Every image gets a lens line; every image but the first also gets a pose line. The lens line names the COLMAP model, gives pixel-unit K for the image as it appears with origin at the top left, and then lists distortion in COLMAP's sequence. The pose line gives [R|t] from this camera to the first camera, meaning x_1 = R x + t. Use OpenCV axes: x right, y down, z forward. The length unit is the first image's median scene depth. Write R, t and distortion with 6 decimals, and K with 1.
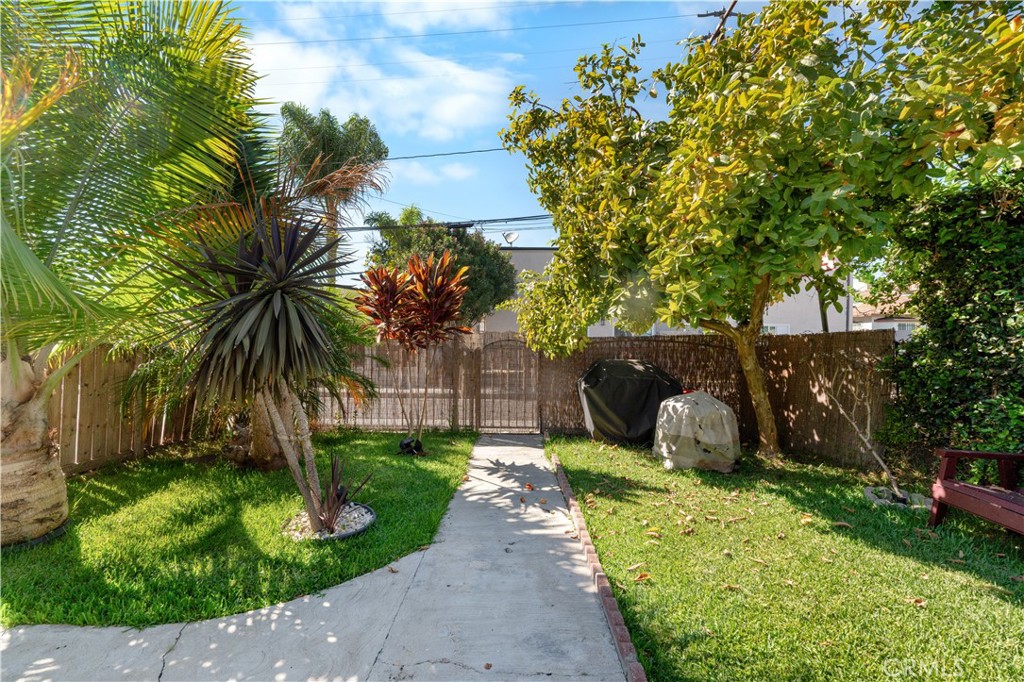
lens RADIAL K [[416.5, 0, 514.1], [0, 416.5, 340.0], [0, 0, 1]] dist [0.003902, 0.000451]
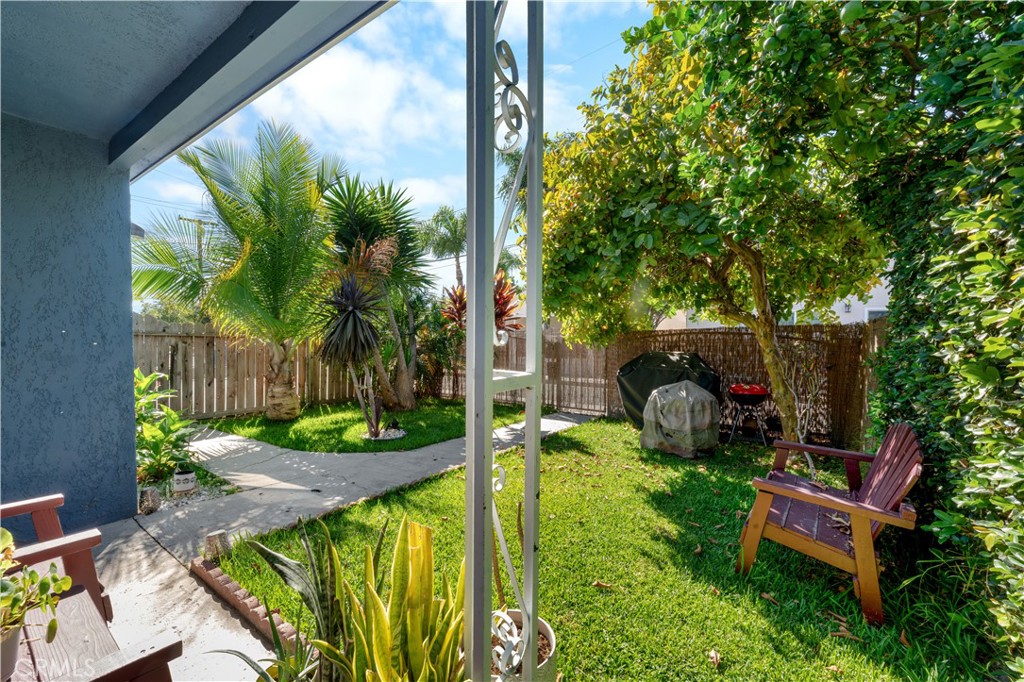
lens RADIAL K [[416.5, 0, 512.1], [0, 416.5, 339.5], [0, 0, 1]] dist [0.003902, 0.000451]
pose [[0.834730, 0.002860, -0.550652, 0.726608], [0.003724, 0.999934, 0.010839, -0.003771], [0.550647, -0.011098, 0.834664, -0.153954]]
